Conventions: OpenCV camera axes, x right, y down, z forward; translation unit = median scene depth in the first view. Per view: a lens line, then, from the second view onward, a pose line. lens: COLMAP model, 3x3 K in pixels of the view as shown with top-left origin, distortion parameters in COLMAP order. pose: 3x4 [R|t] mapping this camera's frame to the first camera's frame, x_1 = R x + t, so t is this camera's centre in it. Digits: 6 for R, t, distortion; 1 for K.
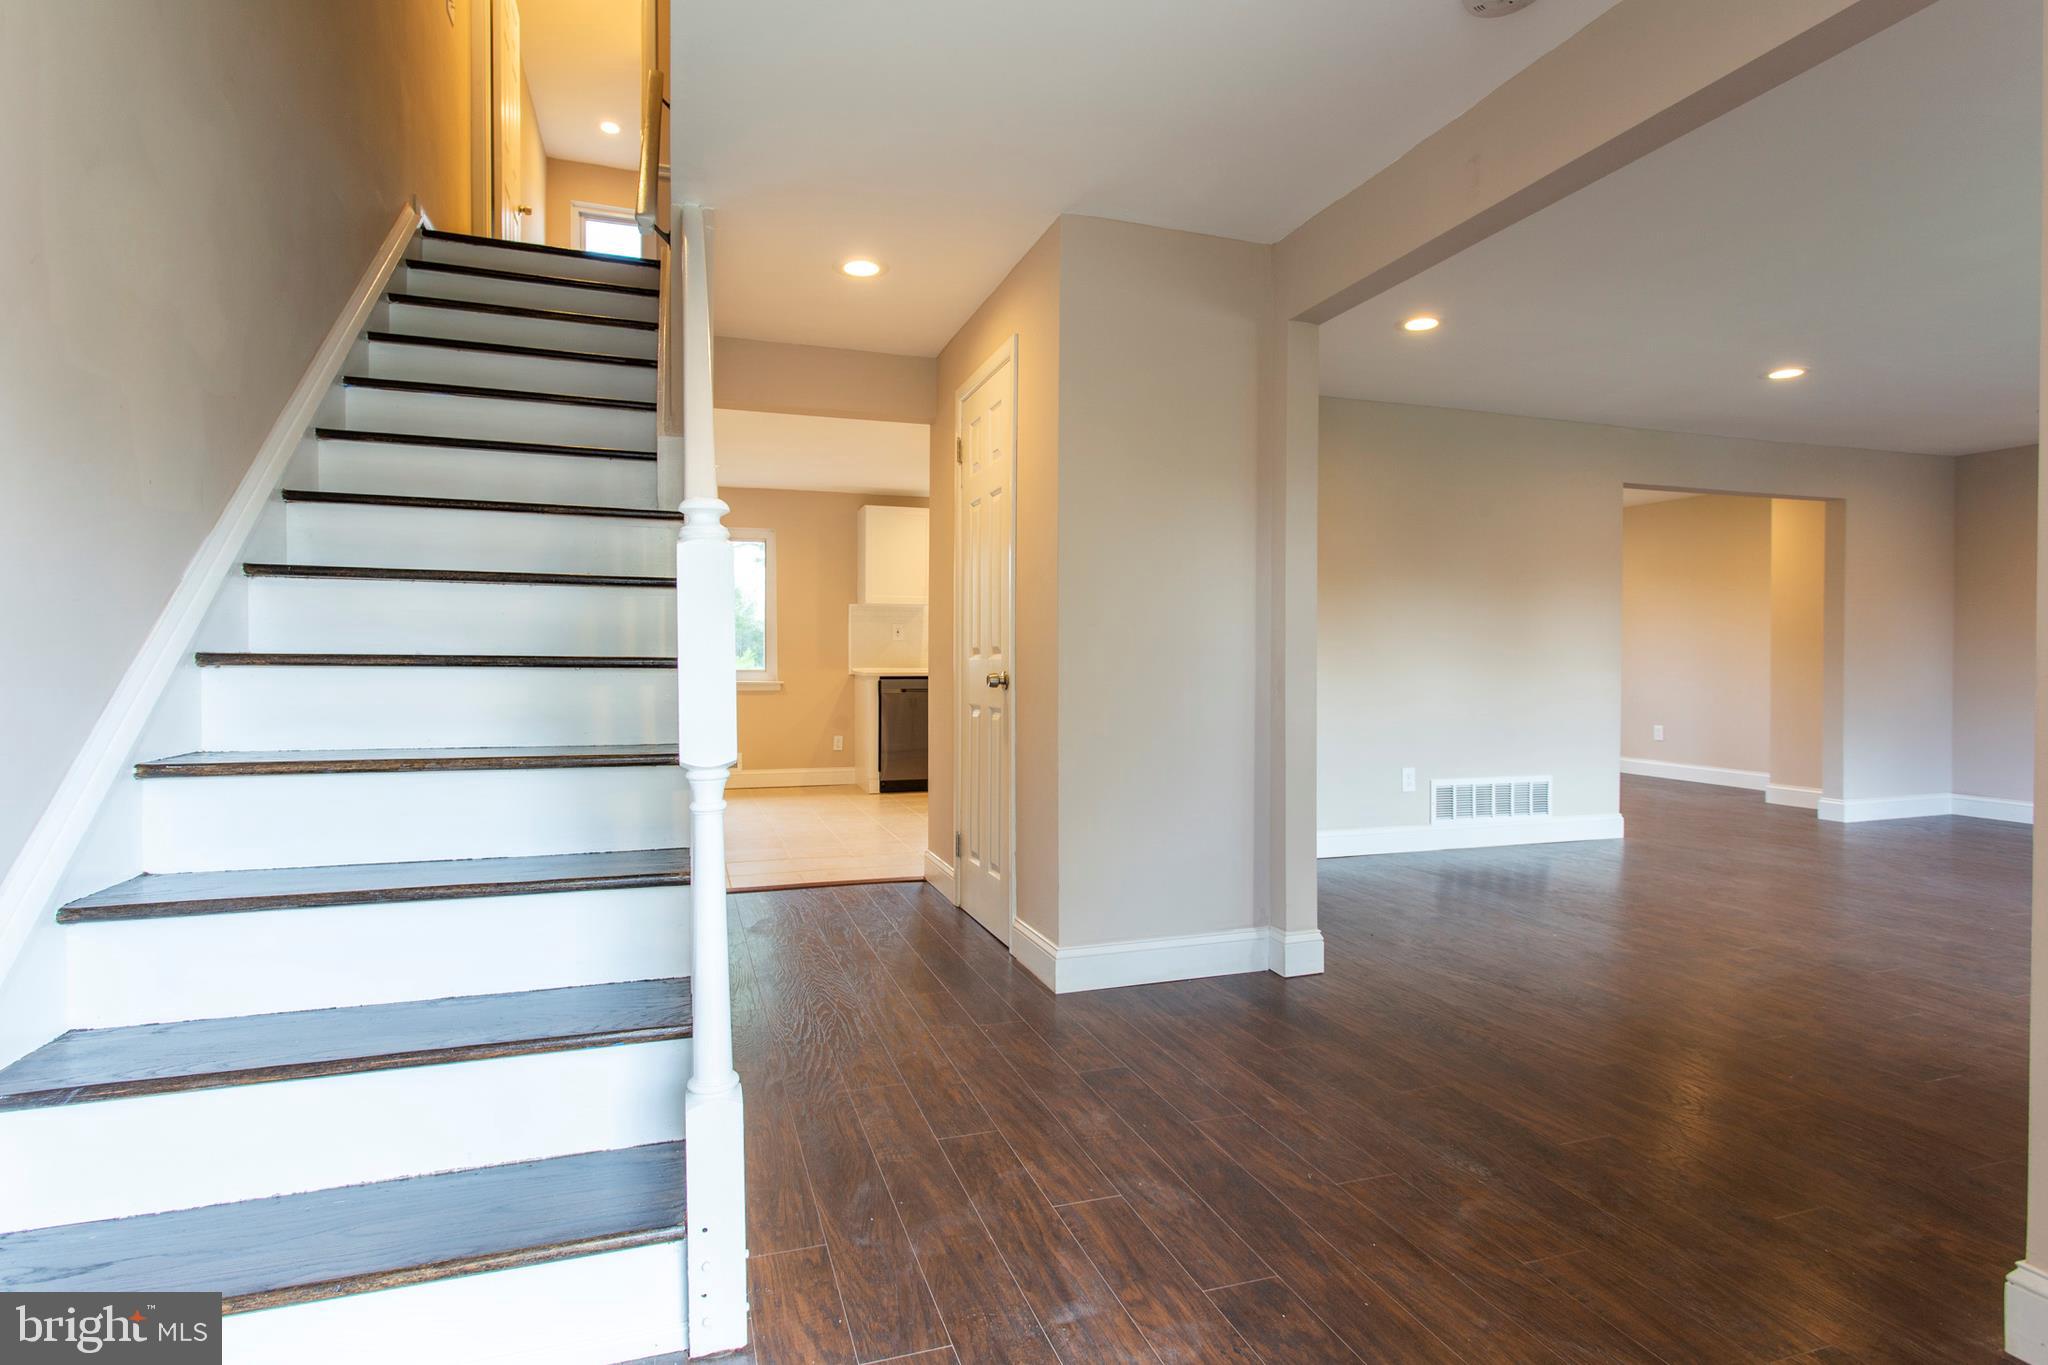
lens RADIAL K [[978.1, 0, 1019.5], [0, 978.1, 674.2], [0, 0, 1]] dist [0.012155, 0.000120]
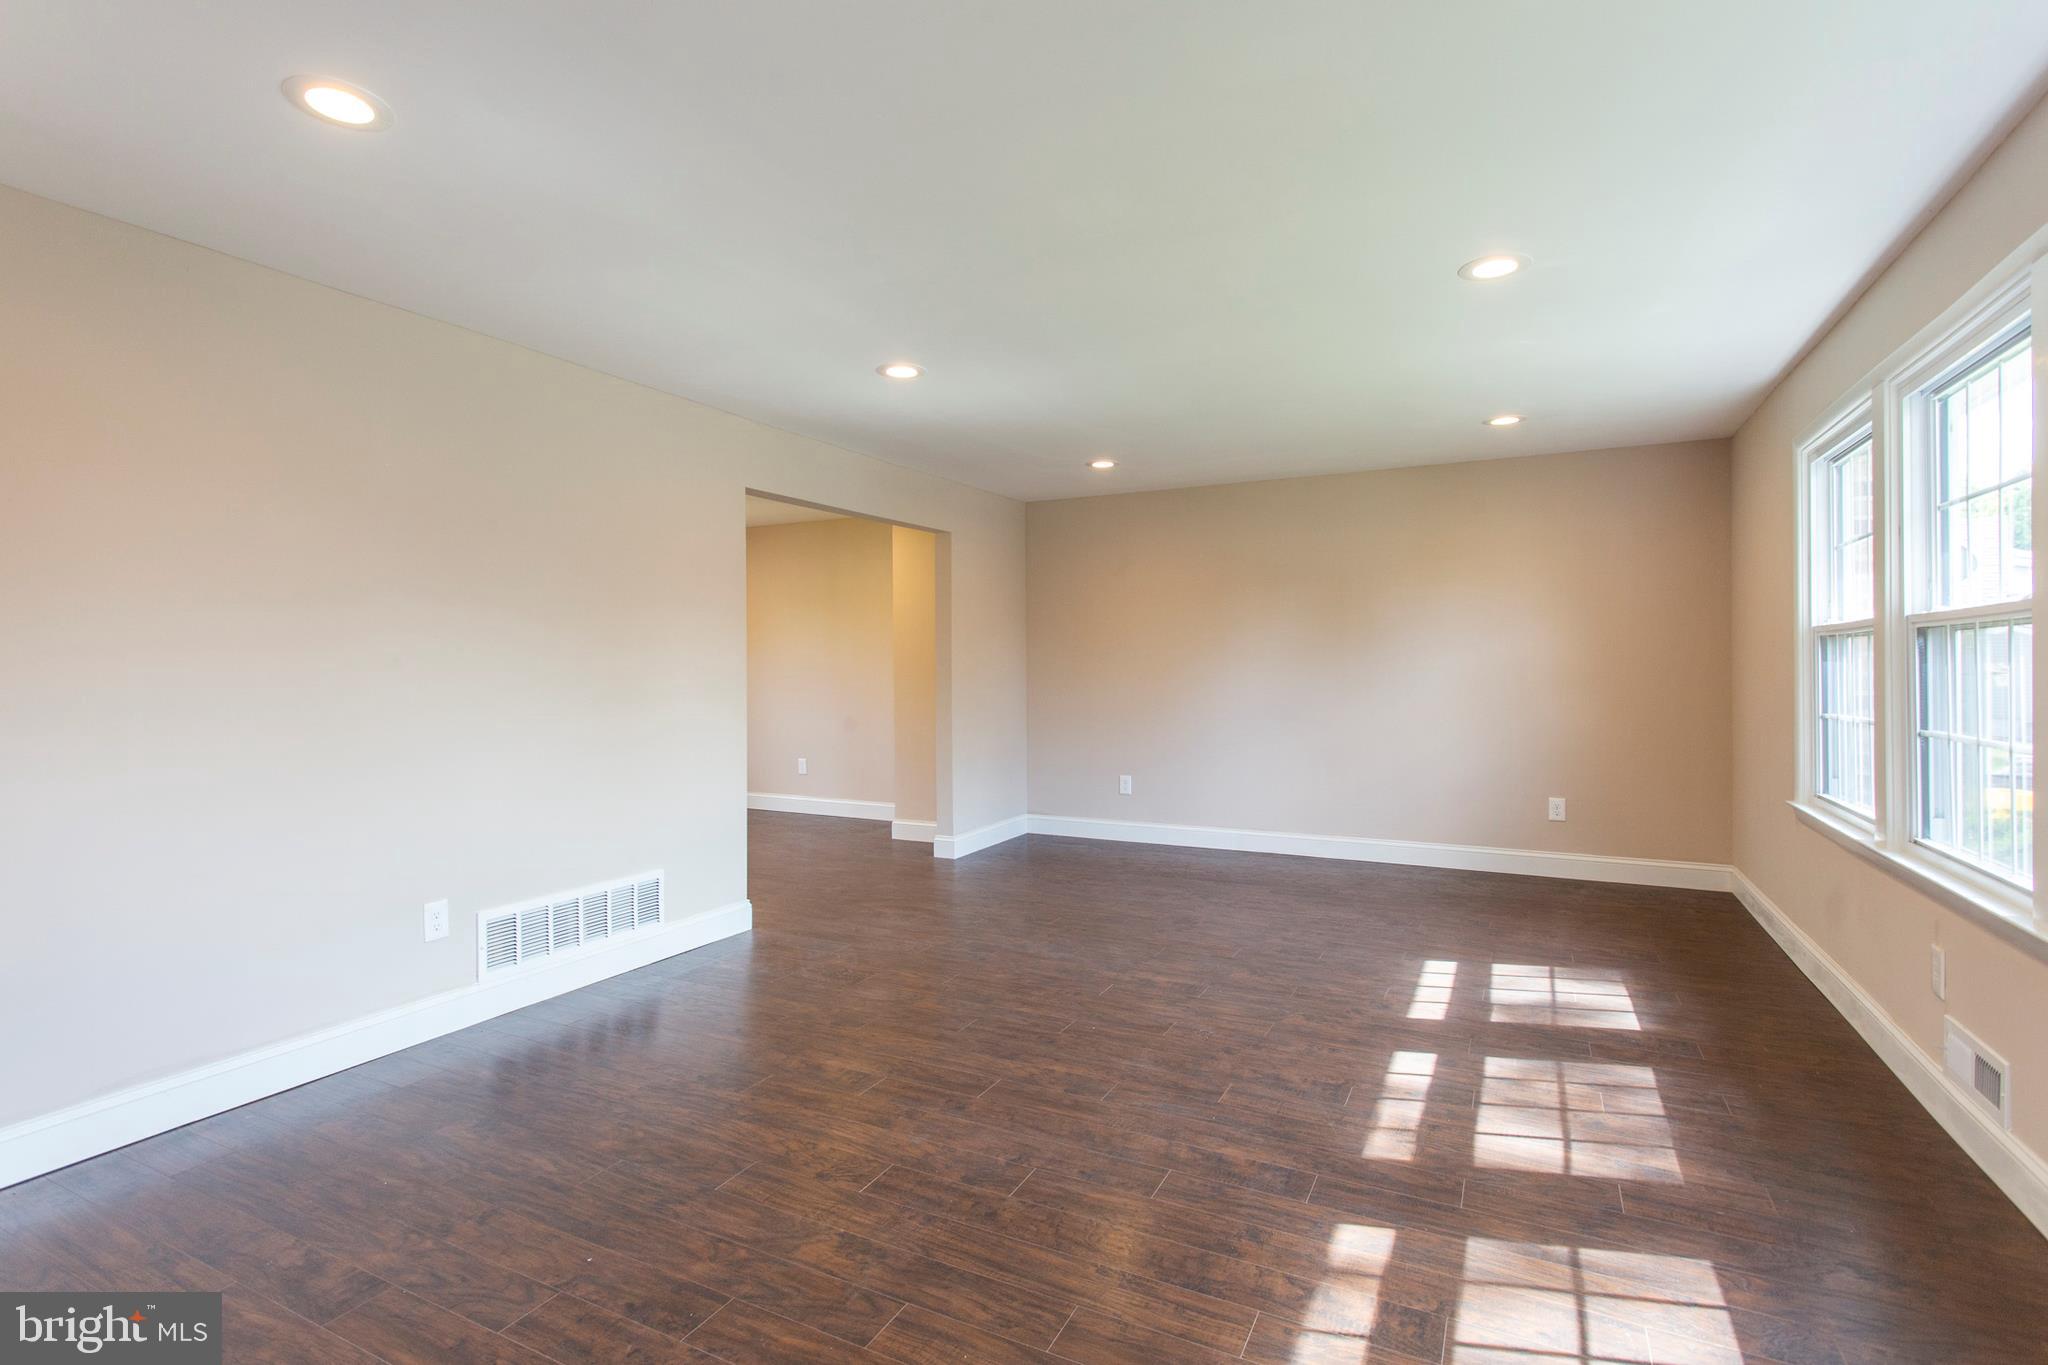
lens RADIAL K [[978.1, 0, 1019.5], [0, 978.1, 674.2], [0, 0, 1]] dist [0.012155, 0.000120]
pose [[0.712759, -0.012106, 0.701305, 0.214122], [0.009219, 0.999926, 0.007892, -0.048779], [-0.701349, 0.000840, 0.712818, 0.278172]]
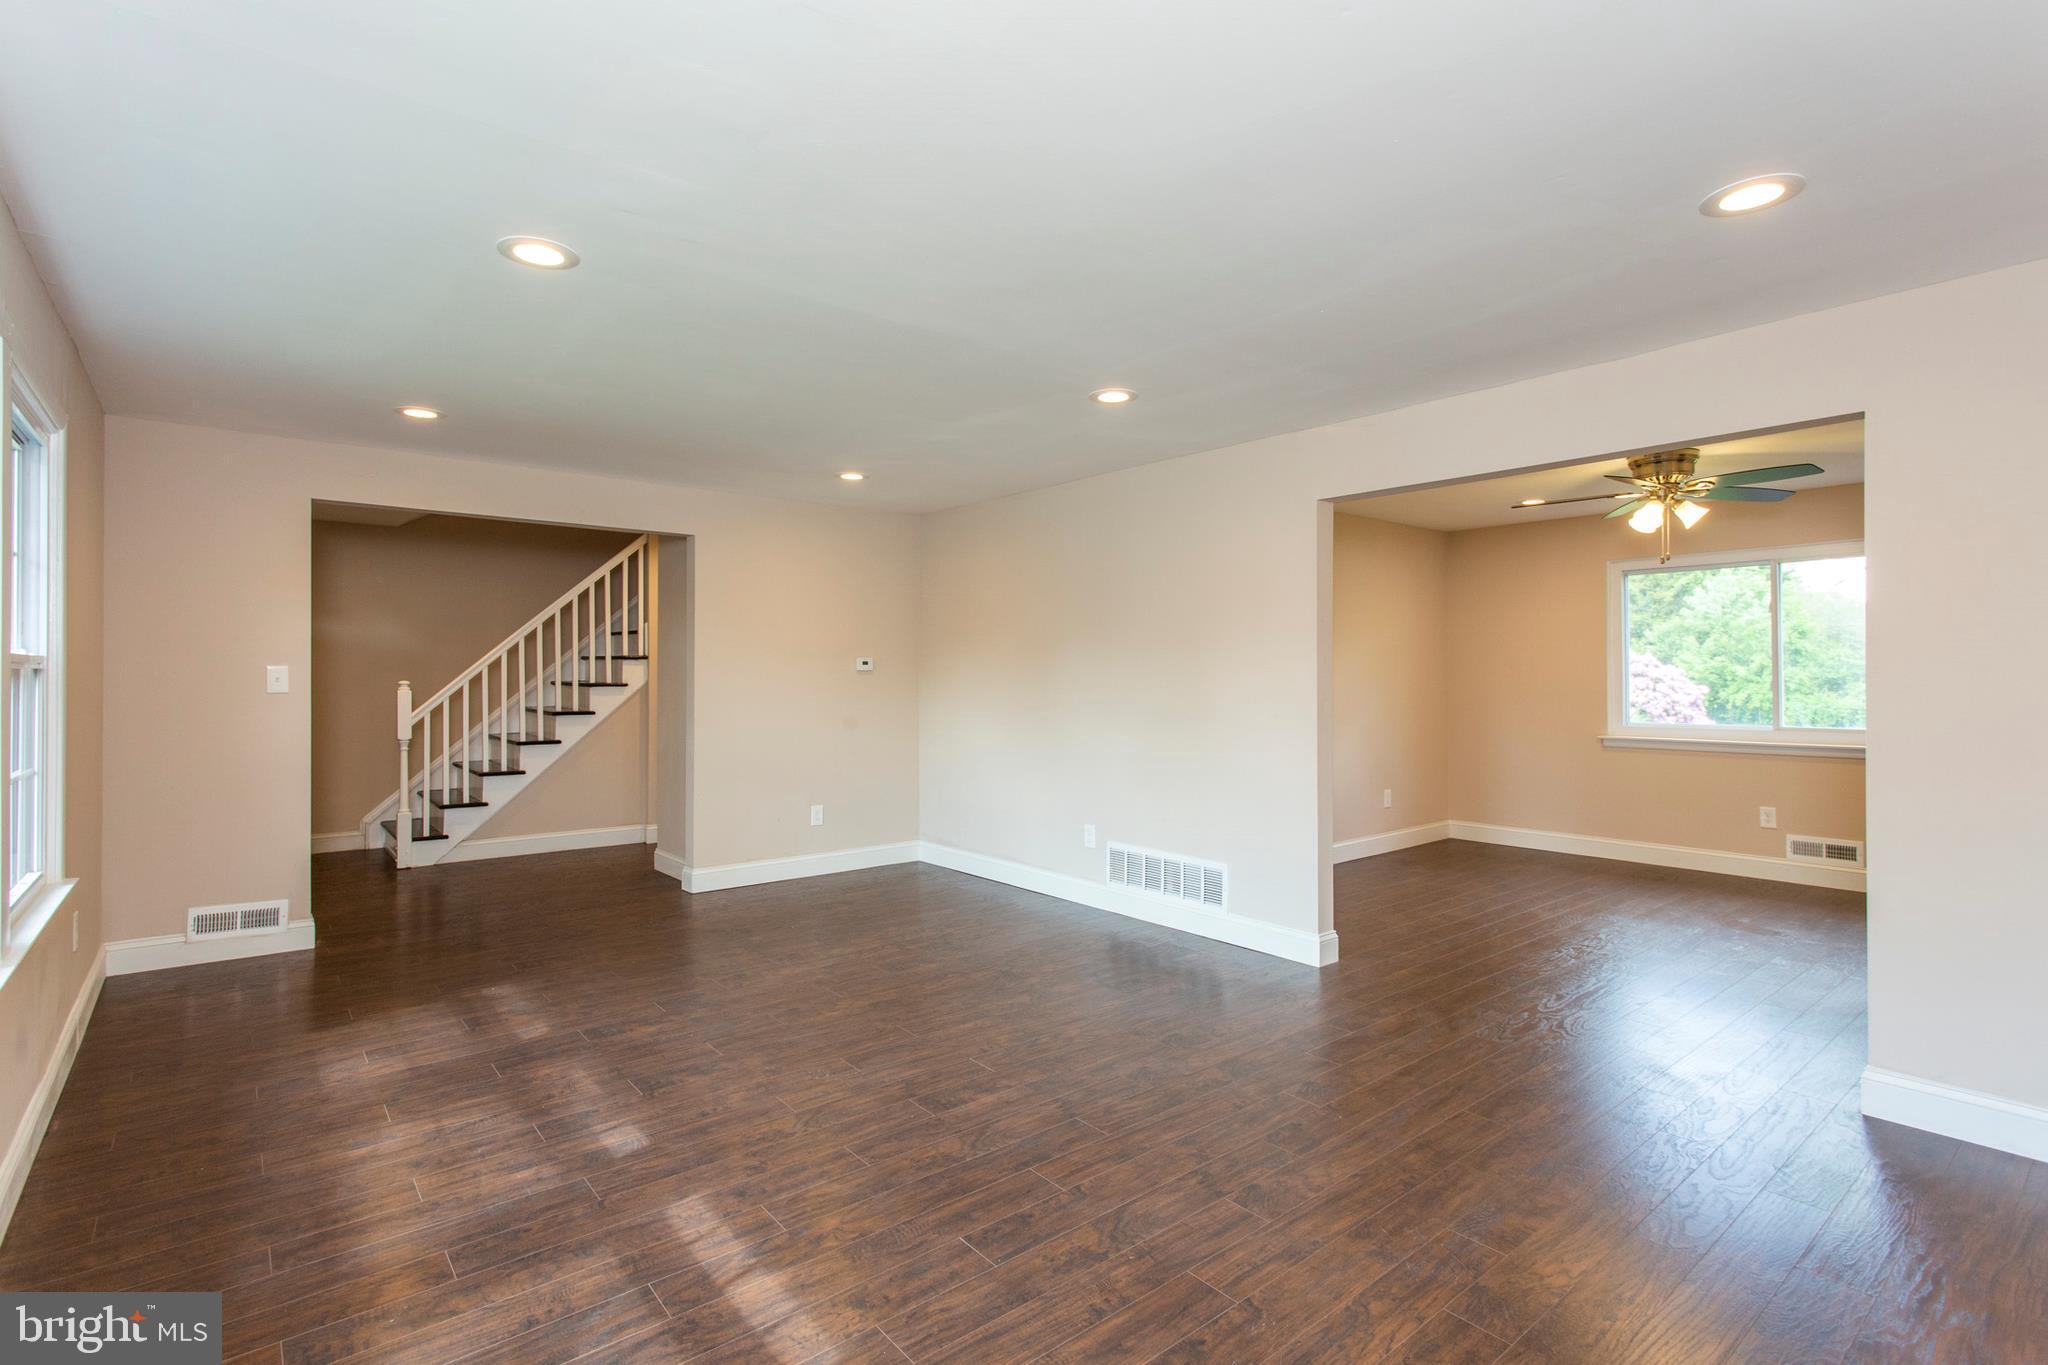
lens RADIAL K [[963.7, 0, 996.6], [0, 963.7, 675.3], [0, 0, 1]] dist [-0.001346, -0.000650]
pose [[0.354712, 0.002348, -0.934973, 1.266871], [-0.002195, 0.999996, 0.001679, -0.063238], [0.934973, 0.001457, 0.354716, 0.515393]]
